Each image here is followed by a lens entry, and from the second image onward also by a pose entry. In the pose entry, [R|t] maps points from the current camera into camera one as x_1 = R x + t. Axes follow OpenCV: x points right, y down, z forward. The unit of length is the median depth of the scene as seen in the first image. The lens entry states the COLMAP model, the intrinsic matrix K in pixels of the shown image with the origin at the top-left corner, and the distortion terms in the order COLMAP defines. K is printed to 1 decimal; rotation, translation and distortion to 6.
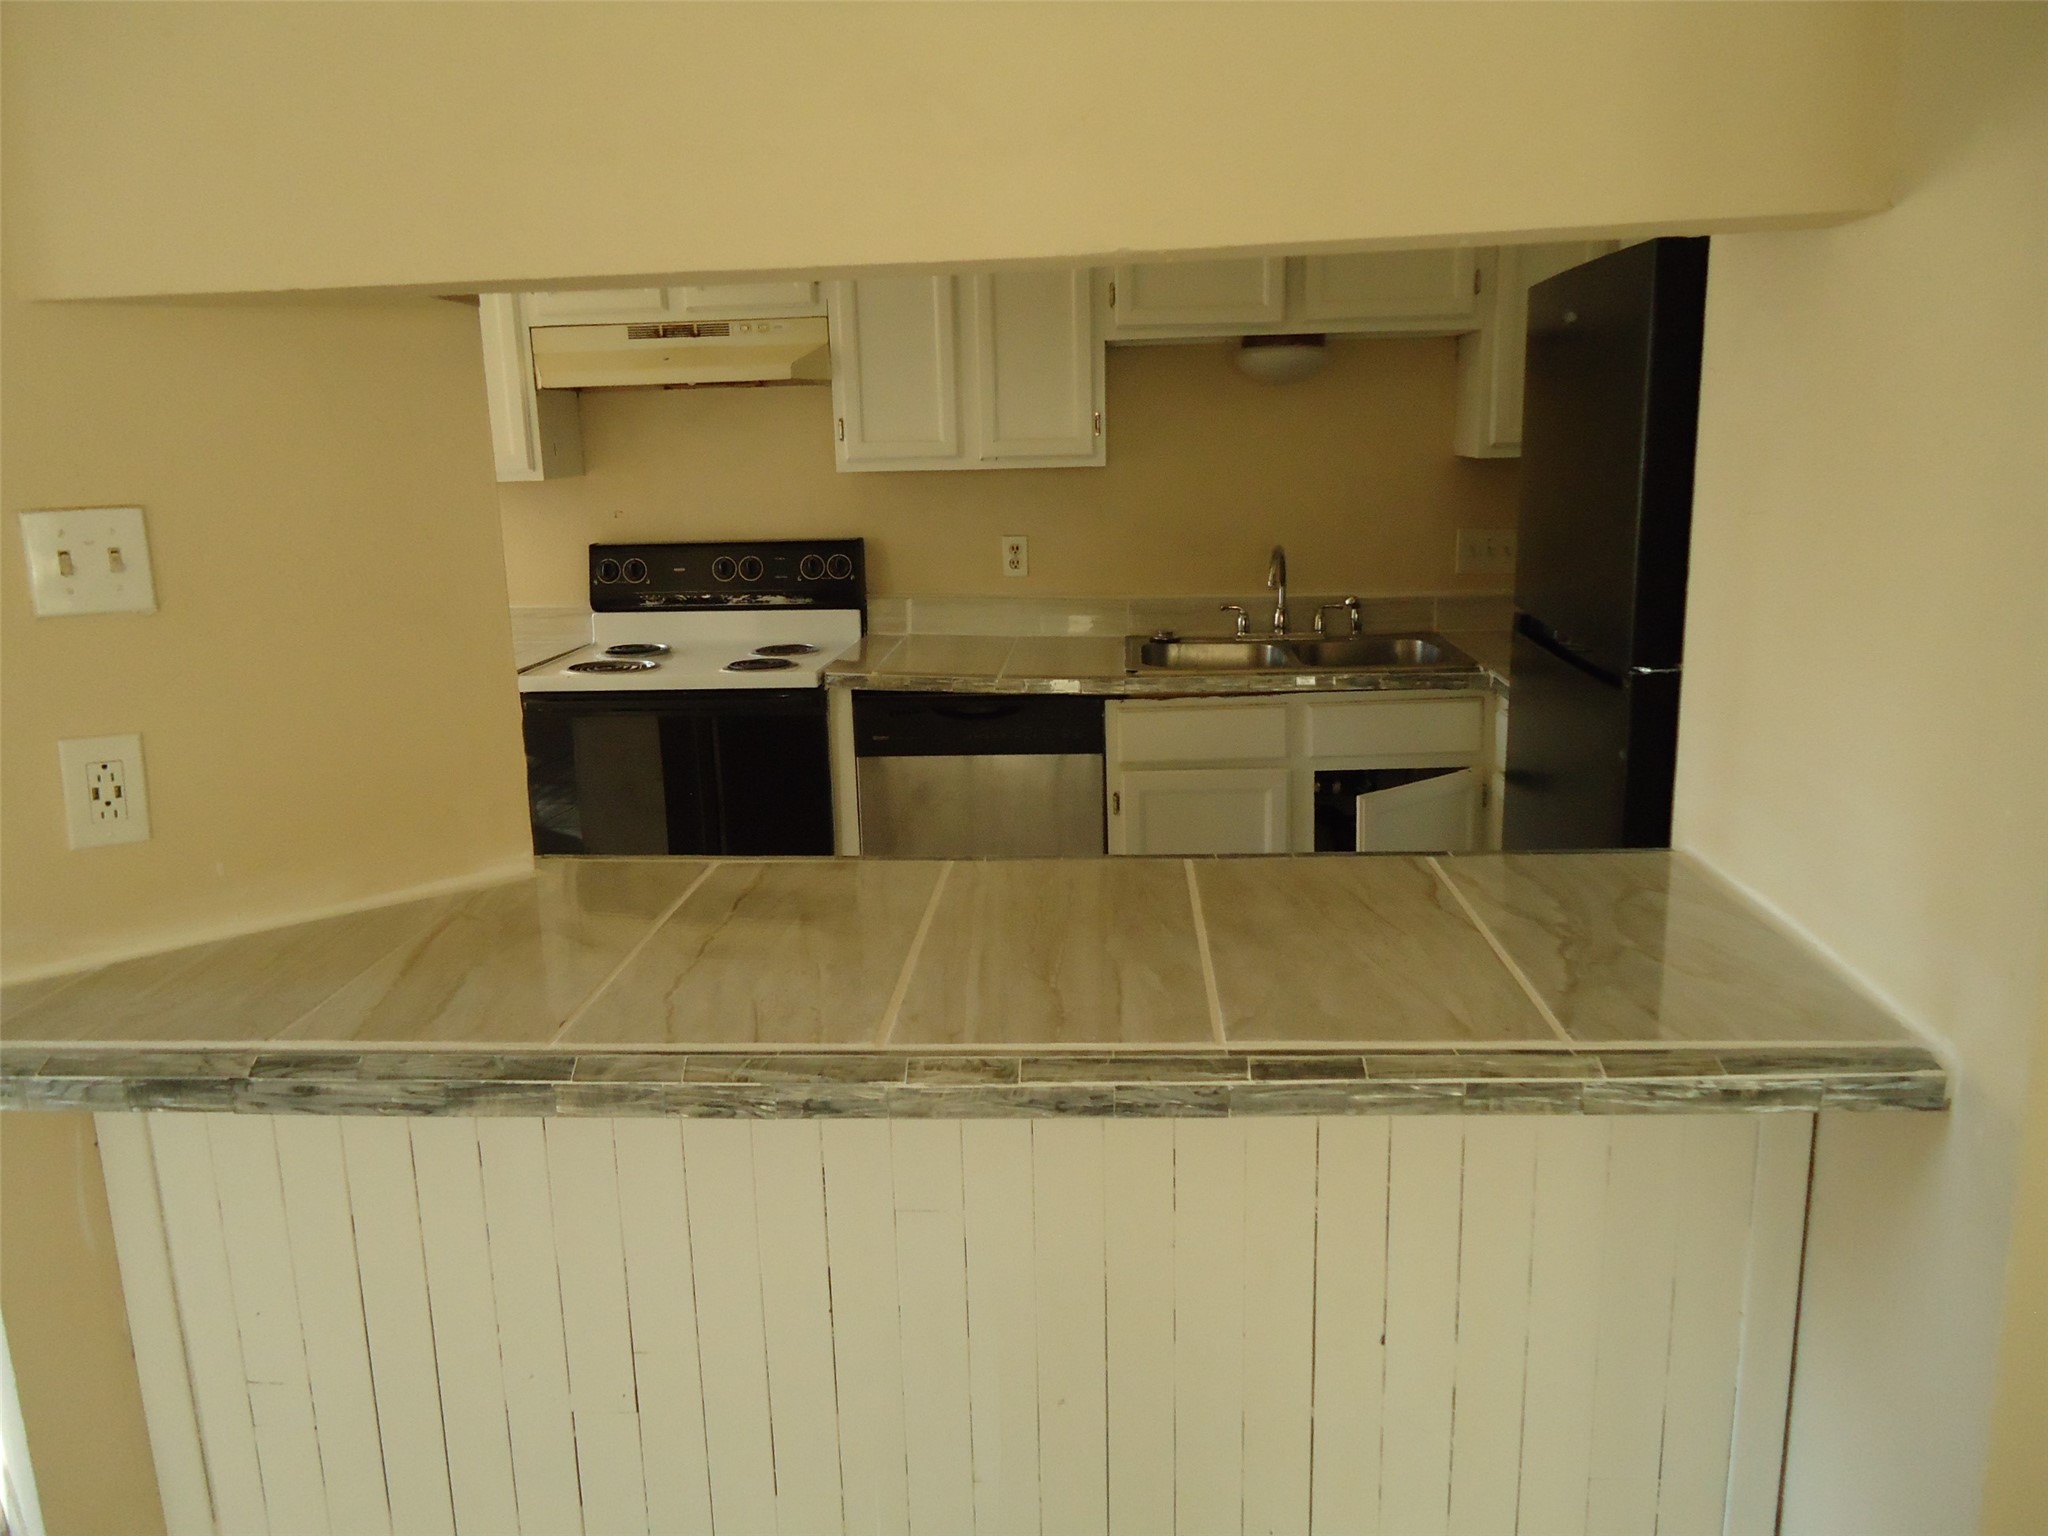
lens RADIAL K [[1480.1, 0, 1024.0], [0, 1480.1, 768.0], [0, 0, 1]] dist [-0.014427, -0.000904]
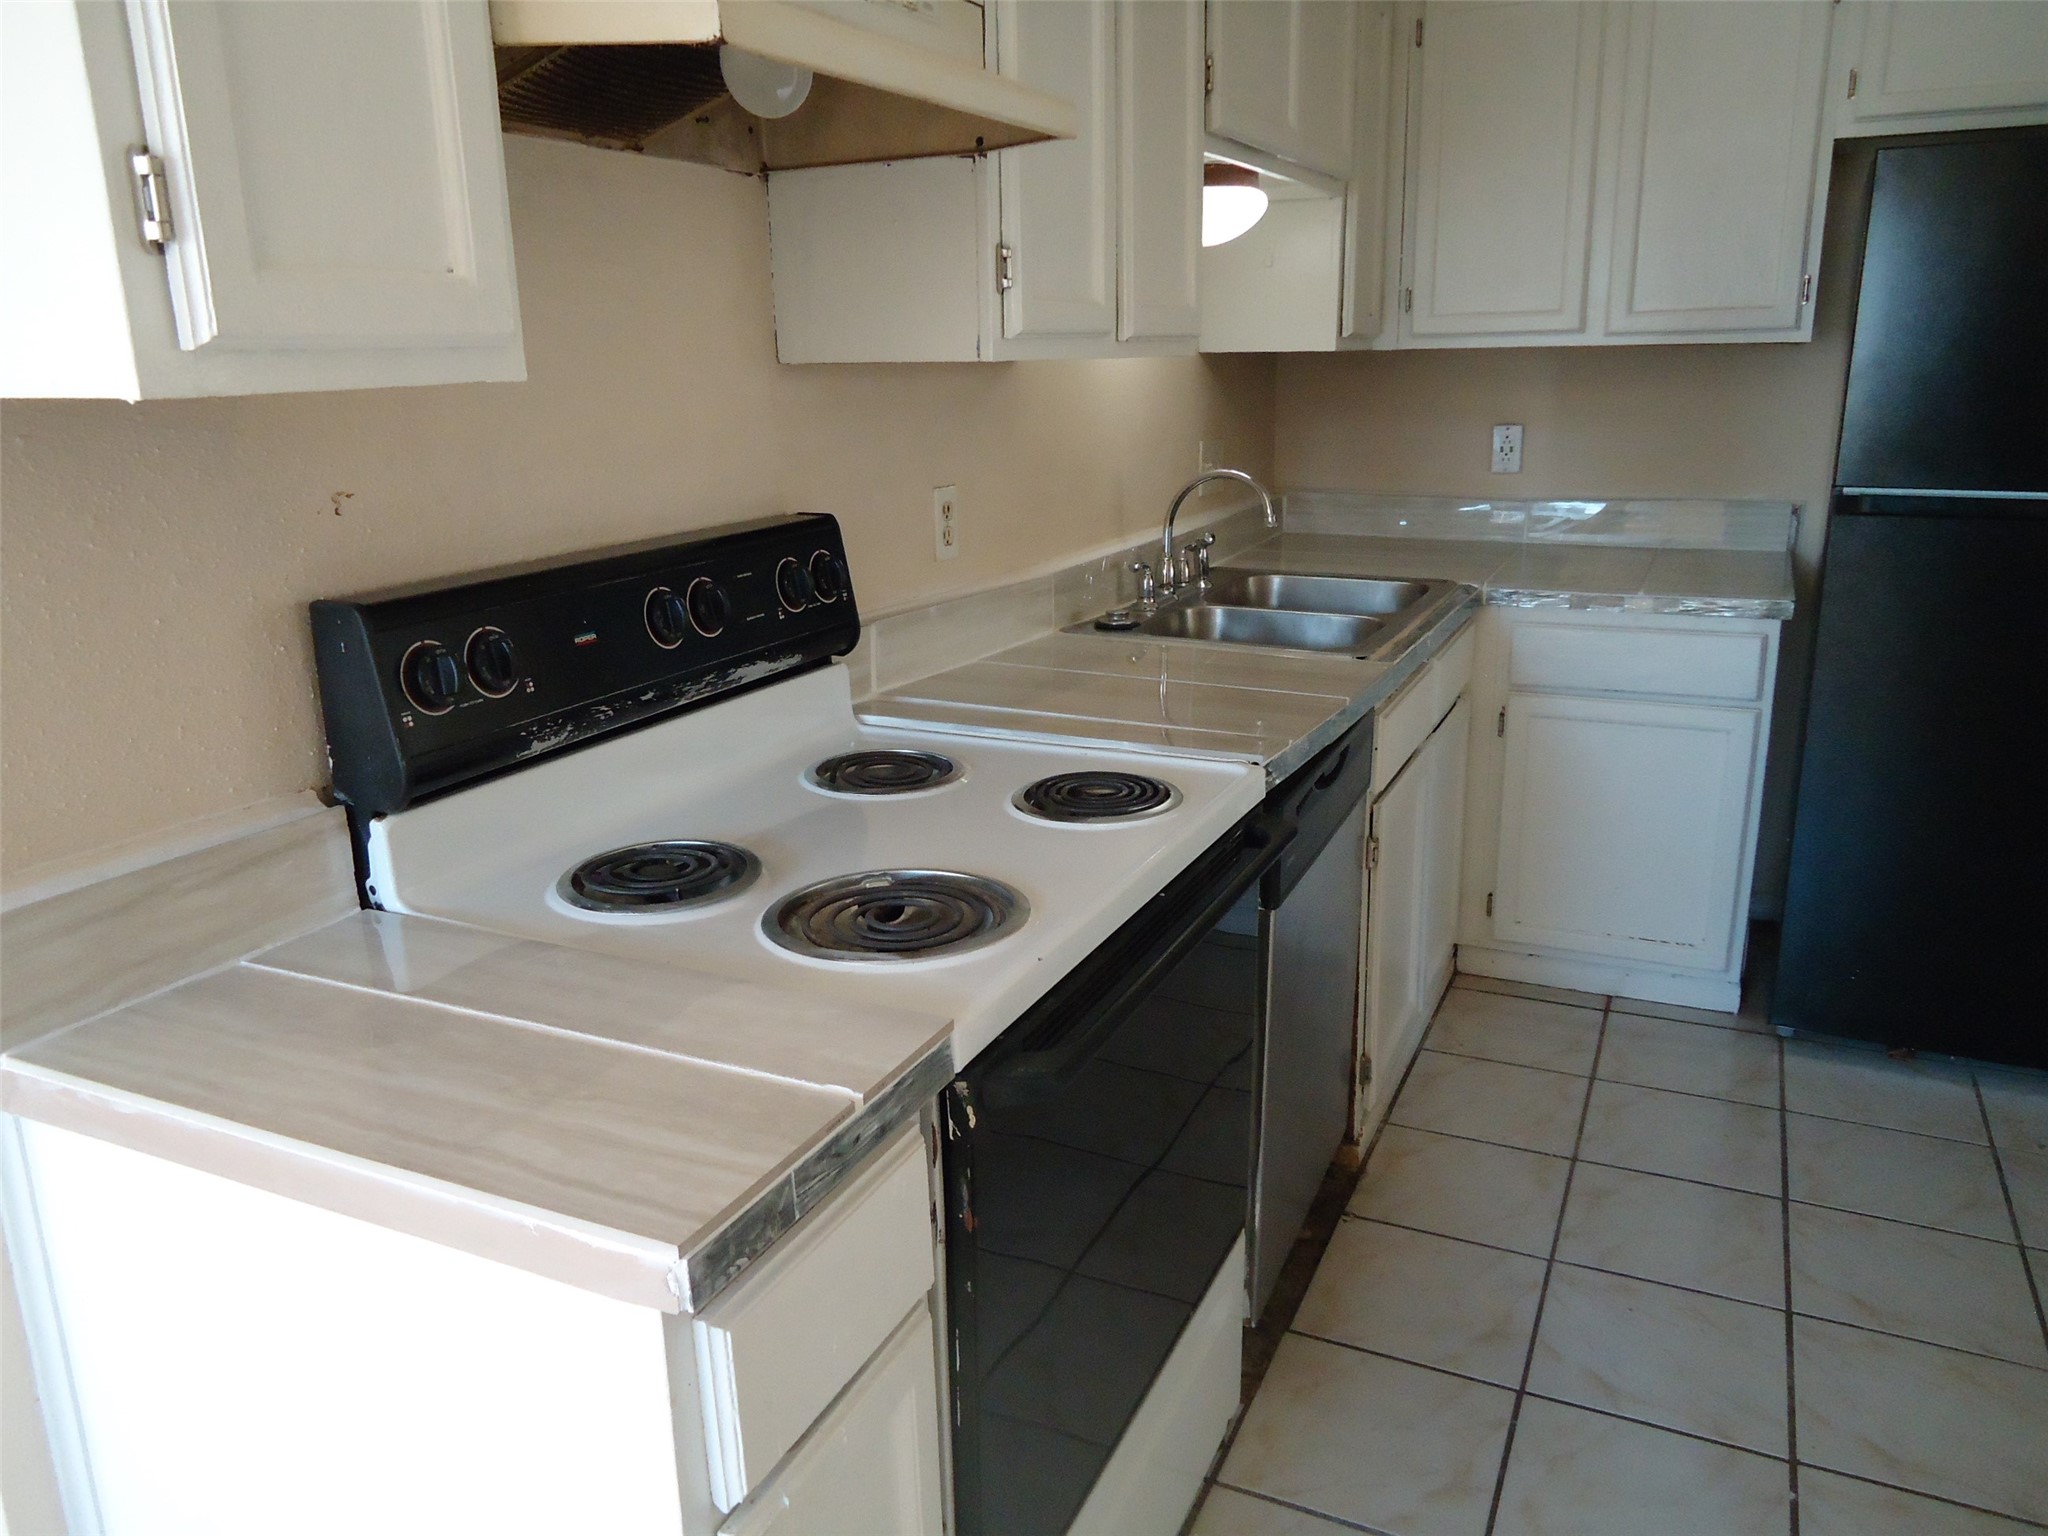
lens RADIAL K [[1476.6, 0, 1024.0], [0, 1476.6, 768.0], [0, 0, 1]] dist [0.000455, -0.001298]
pose [[0.371159, -0.235632, 0.898175, -0.528516], [0.211493, 0.963297, 0.165319, -0.140703], [-0.904163, 0.128599, 0.407371, 0.758399]]
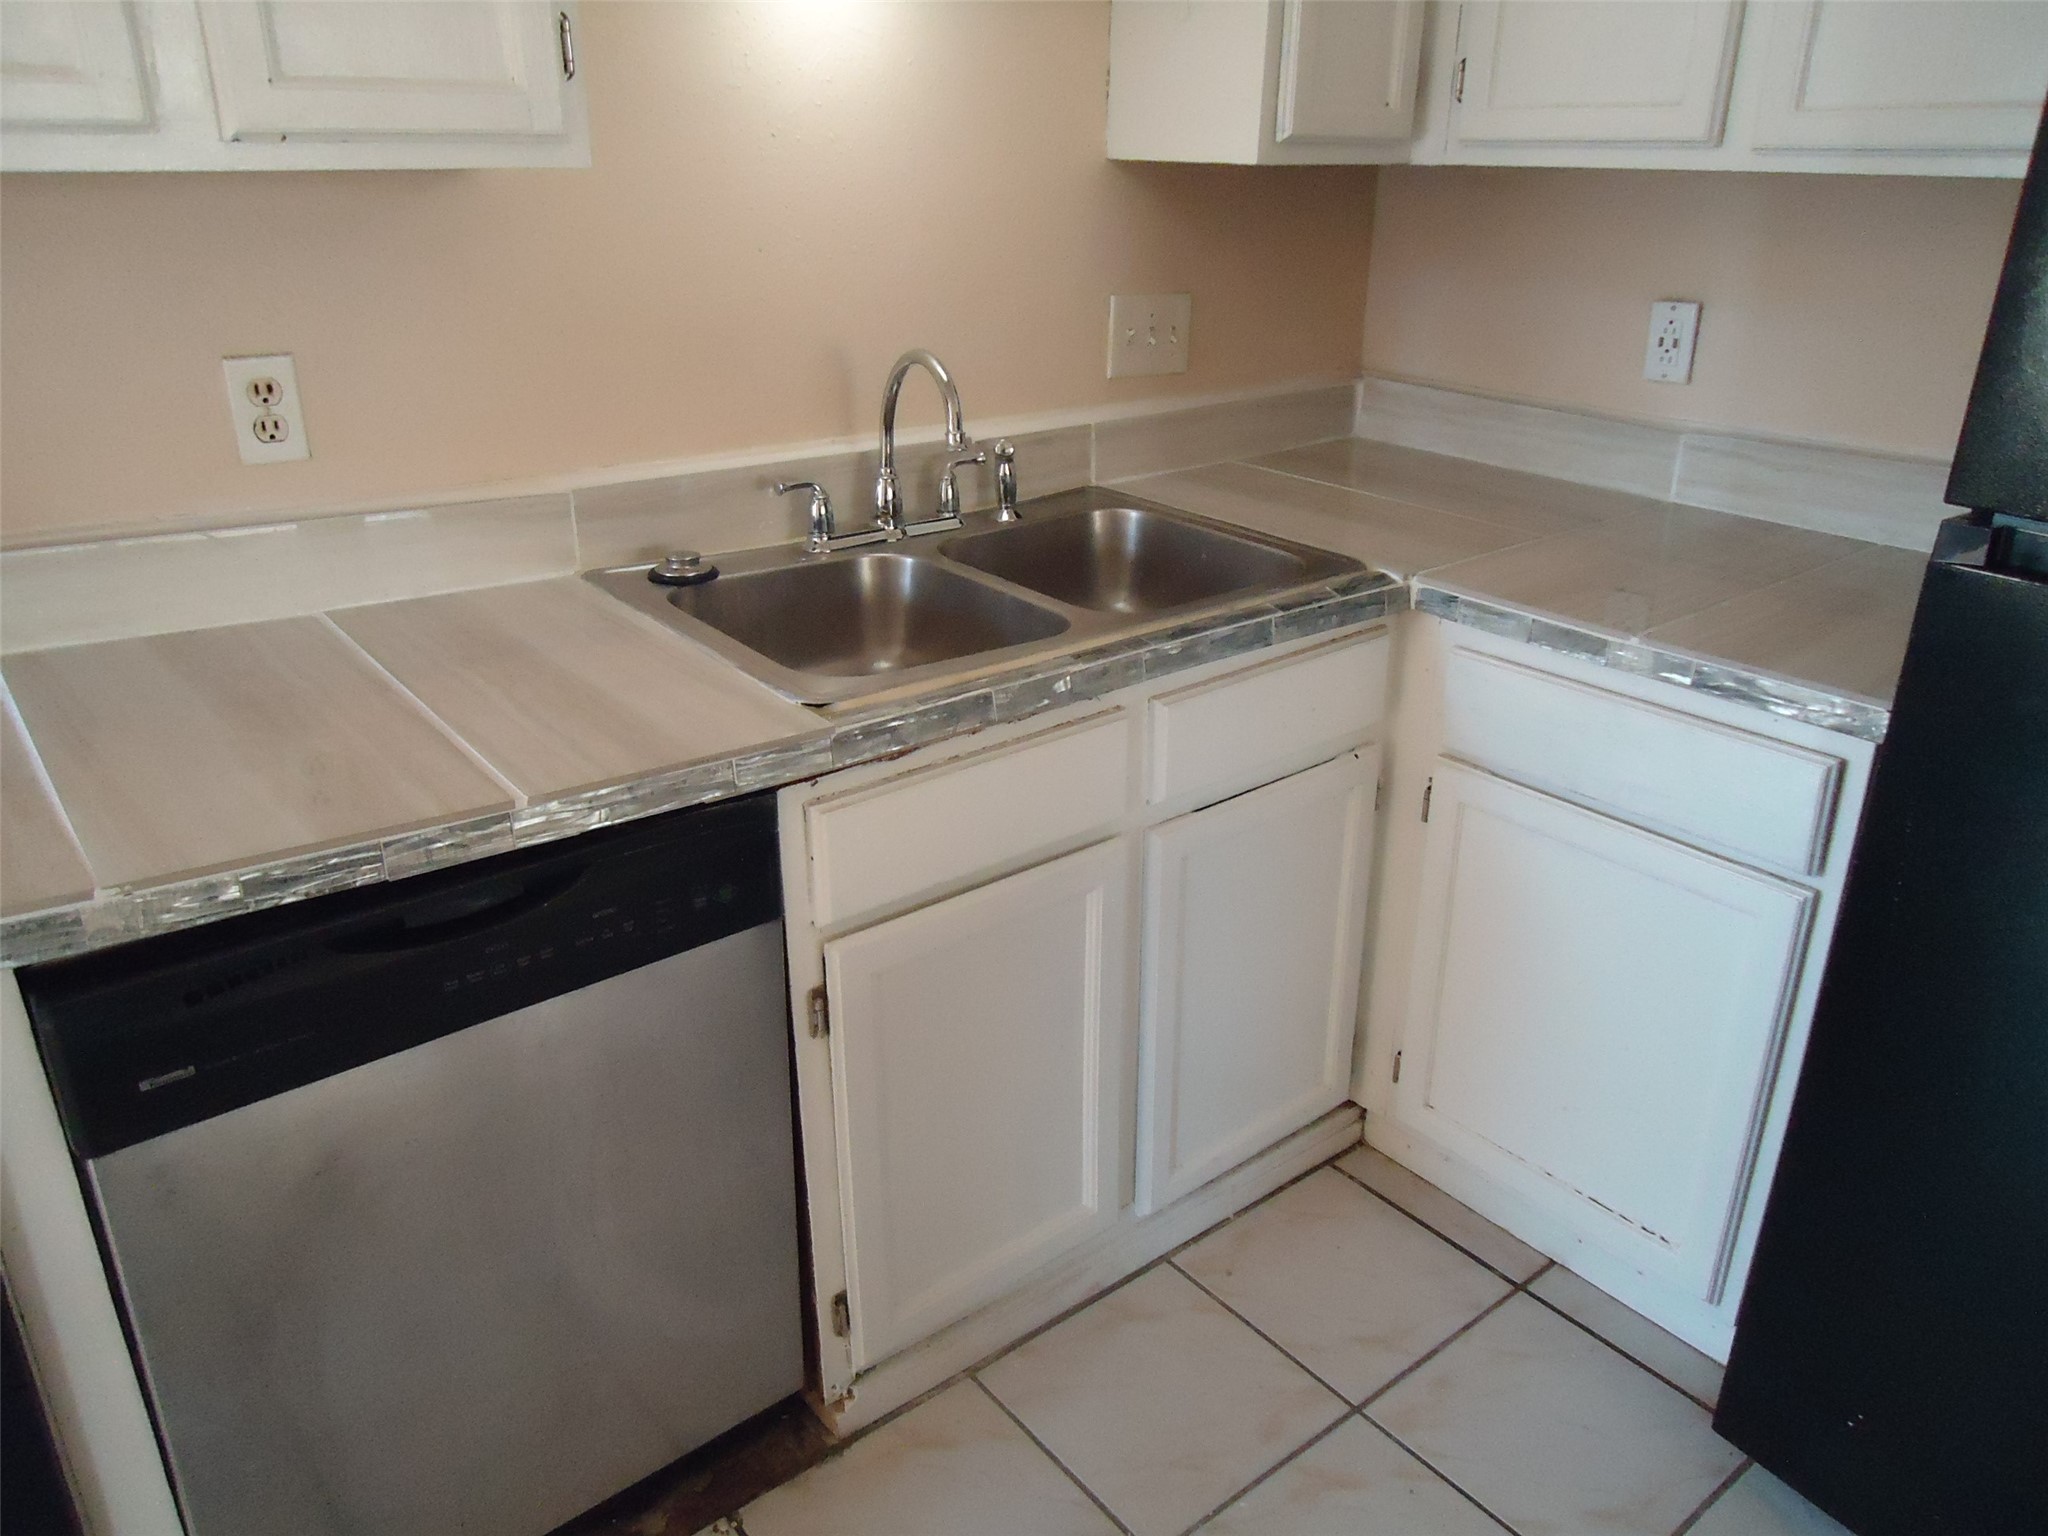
lens RADIAL K [[1480.1, 0, 1024.0], [0, 1480.1, 768.0], [0, 0, 1]] dist [-0.014427, -0.000904]
pose [[0.737770, -0.235998, 0.632456, -0.126364], [0.121464, 0.968017, 0.219521, -0.113480], [-0.664035, -0.085135, 0.742839, 0.576669]]
